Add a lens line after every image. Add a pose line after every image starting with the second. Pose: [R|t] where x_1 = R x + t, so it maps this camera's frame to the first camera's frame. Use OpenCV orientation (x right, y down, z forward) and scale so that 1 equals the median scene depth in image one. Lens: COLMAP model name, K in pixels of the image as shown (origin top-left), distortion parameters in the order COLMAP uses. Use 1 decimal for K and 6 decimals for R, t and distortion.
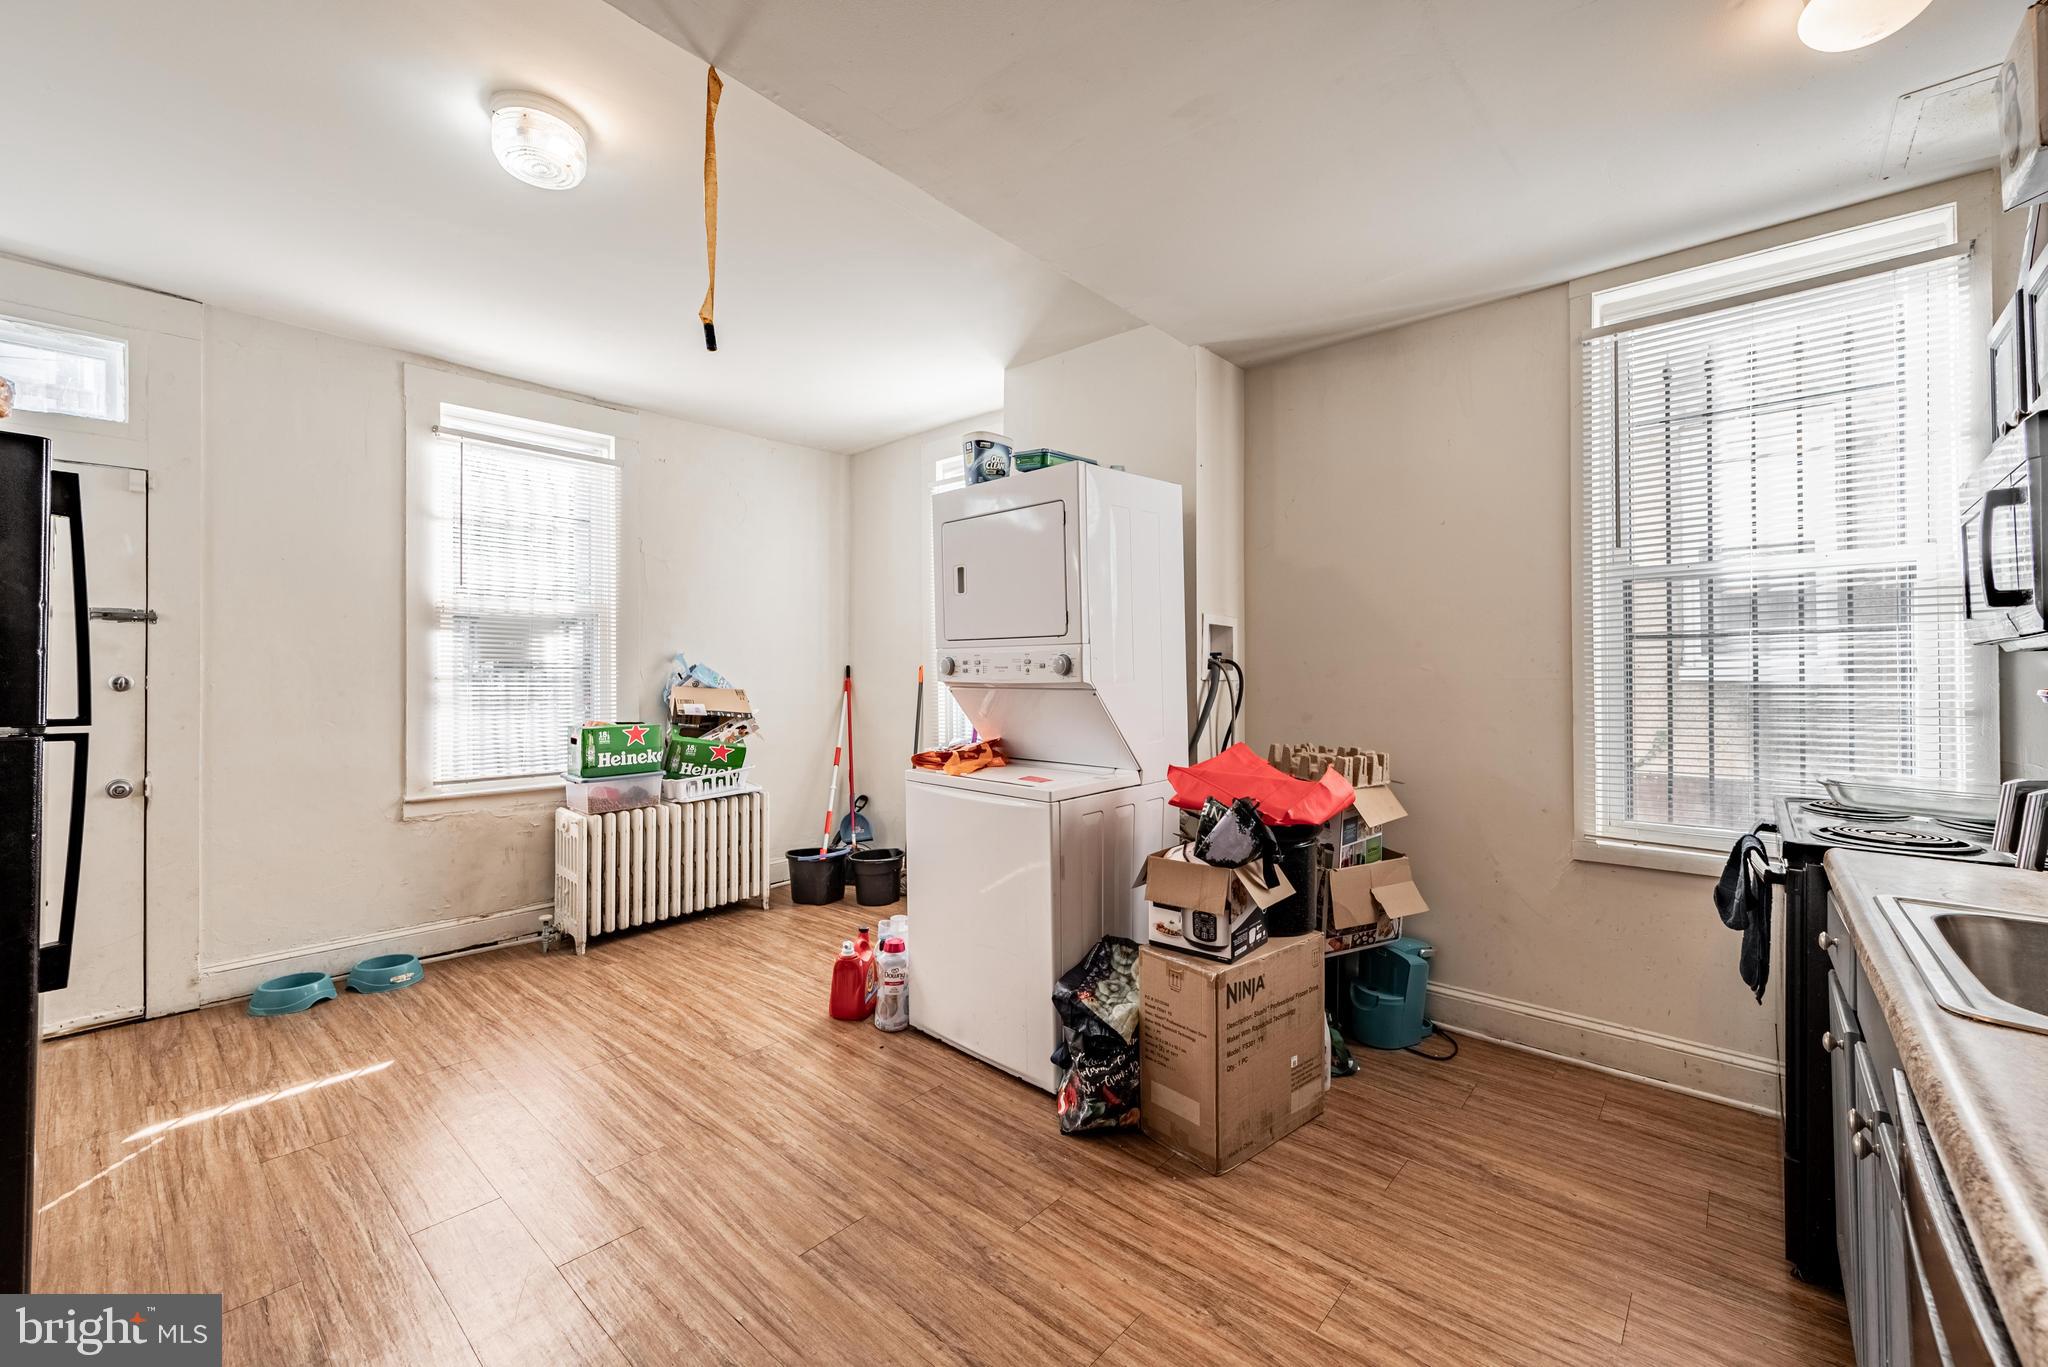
lens RADIAL K [[816.9, 0, 981.9], [0, 816.9, 672.6], [0, 0, 1]] dist [-0.000187, 0.000103]
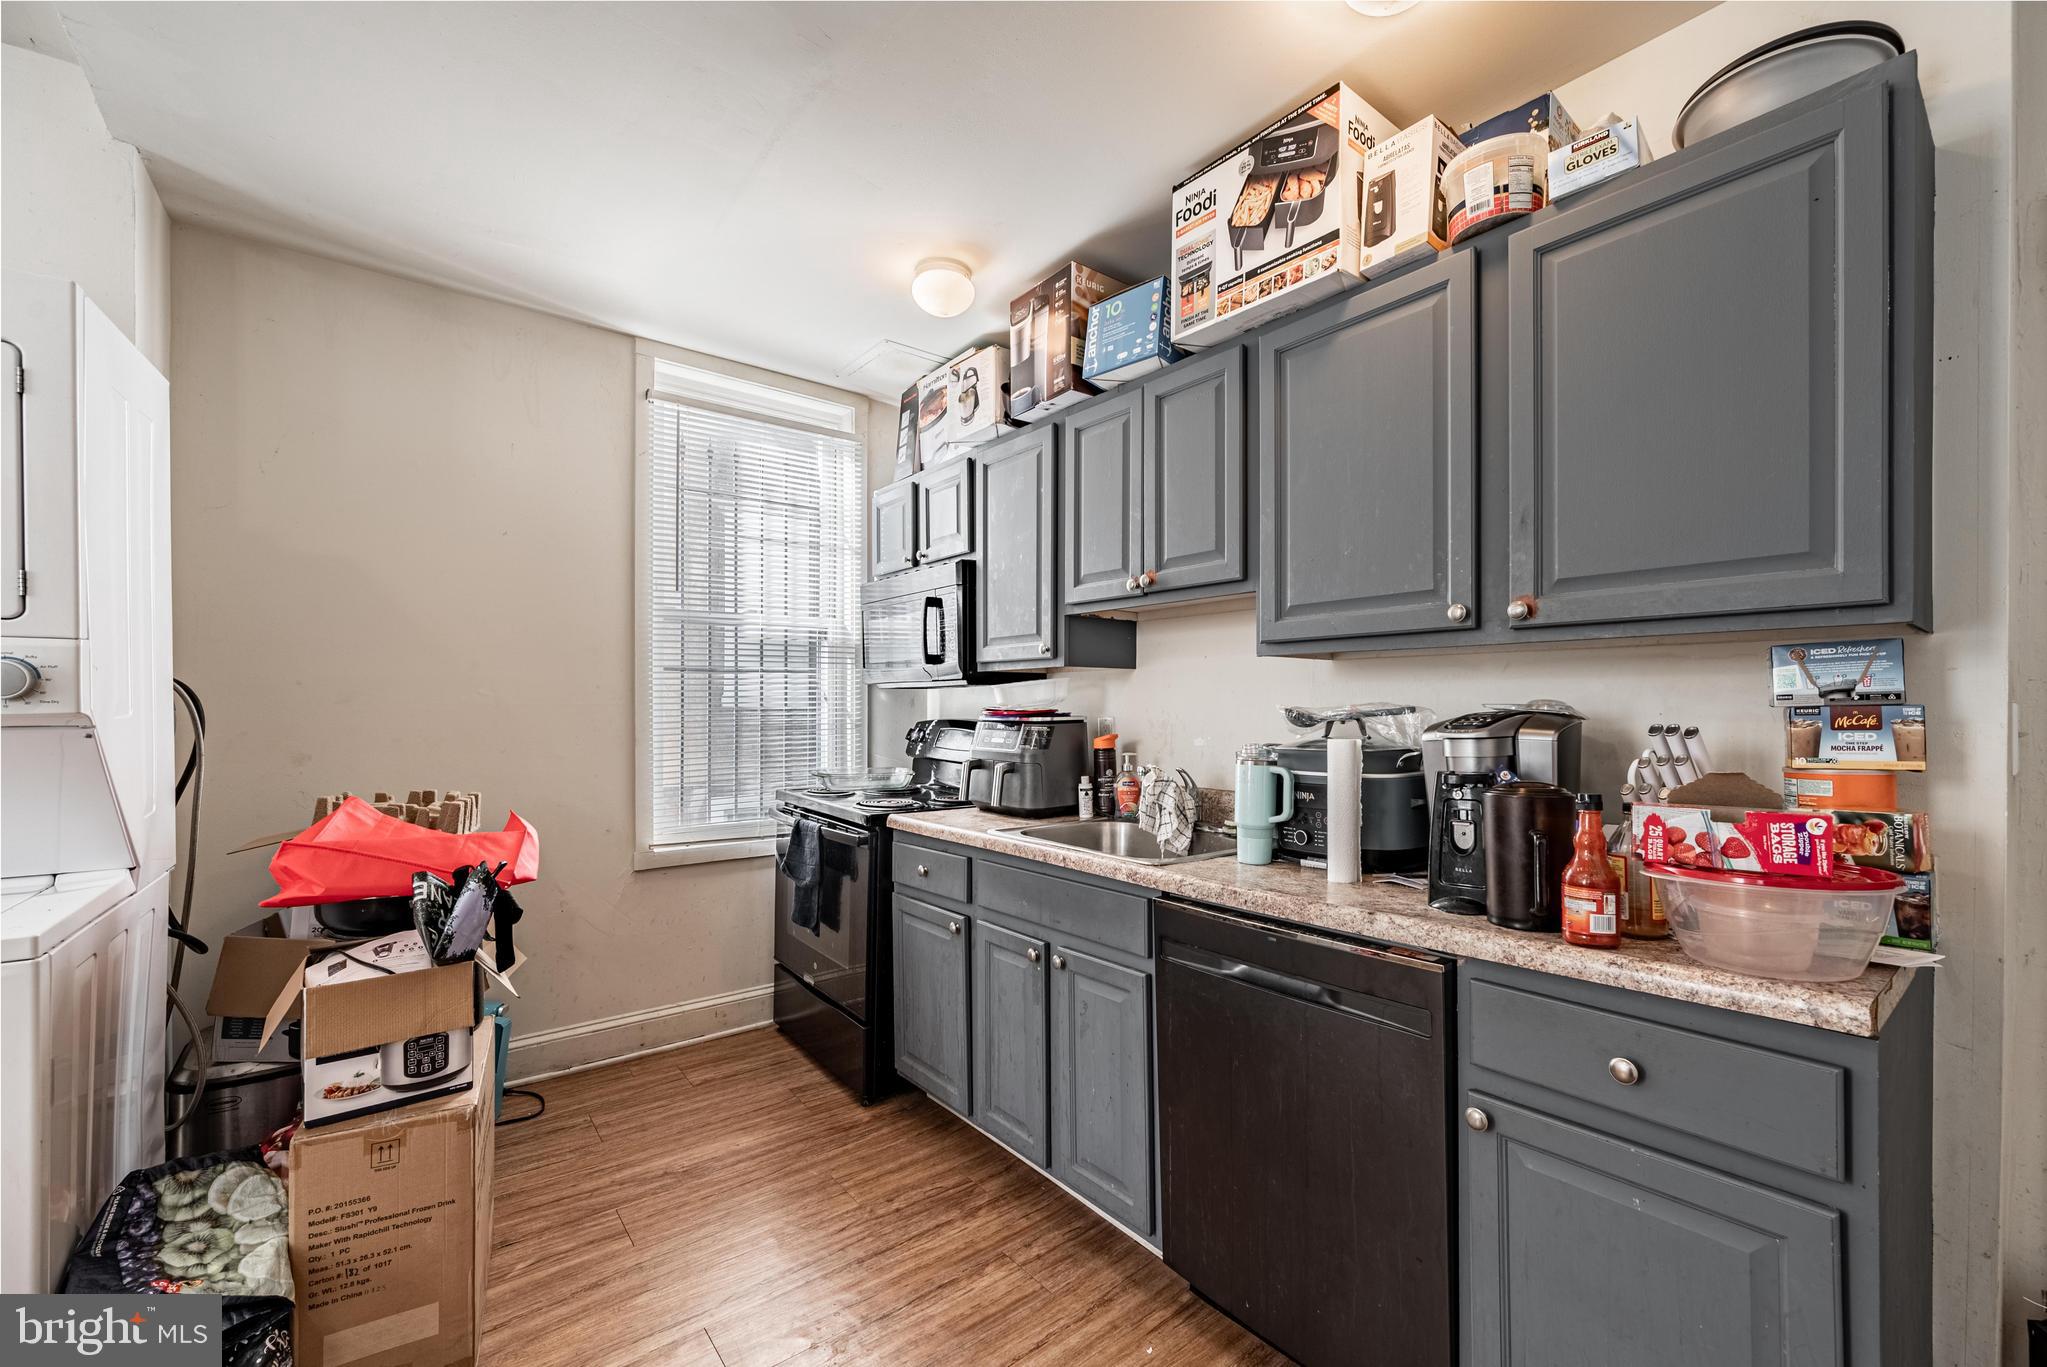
lens RADIAL K [[850.8, 0, 1032.2], [0, 850.8, 709.7], [0, 0, 1]] dist [-0.000223, 0.000112]
pose [[0.137486, -0.007205, 0.990477, -0.349721], [-0.006550, 0.999945, 0.008183, 0.001306], [-0.990482, -0.007612, 0.137432, 0.346156]]
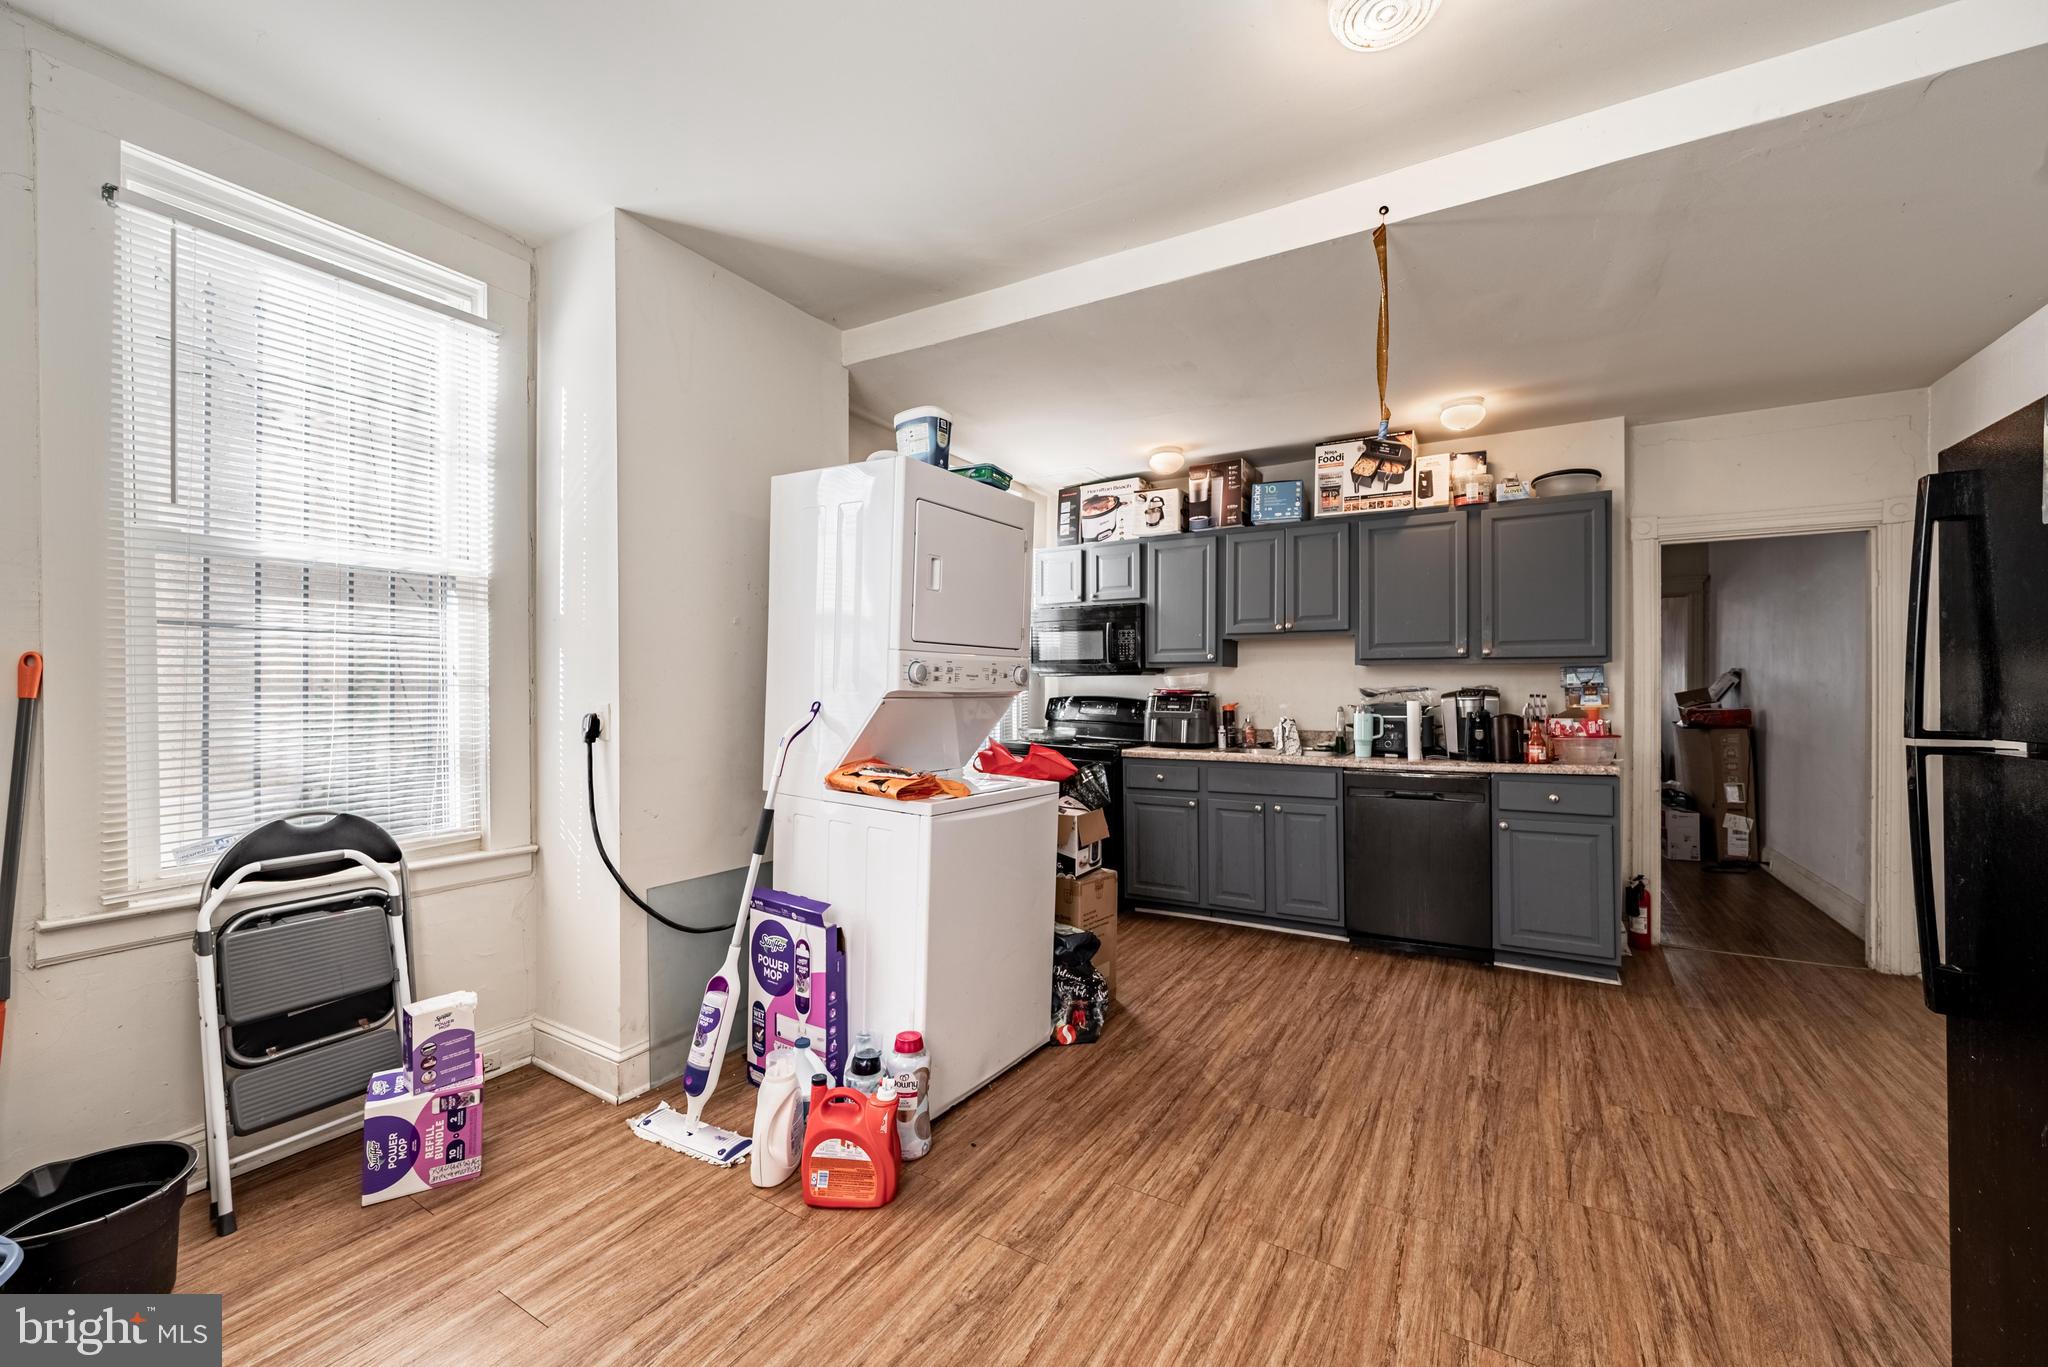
lens RADIAL K [[825.2, 0, 1017.3], [0, 825.2, 688.8], [0, 0, 1]] dist [-0.000331, 0.000039]
pose [[-0.205372, -0.004308, 0.978675, -1.094474], [-0.007646, 0.999967, 0.002797, 0.006555], [-0.978654, -0.006909, -0.205398, 1.332875]]
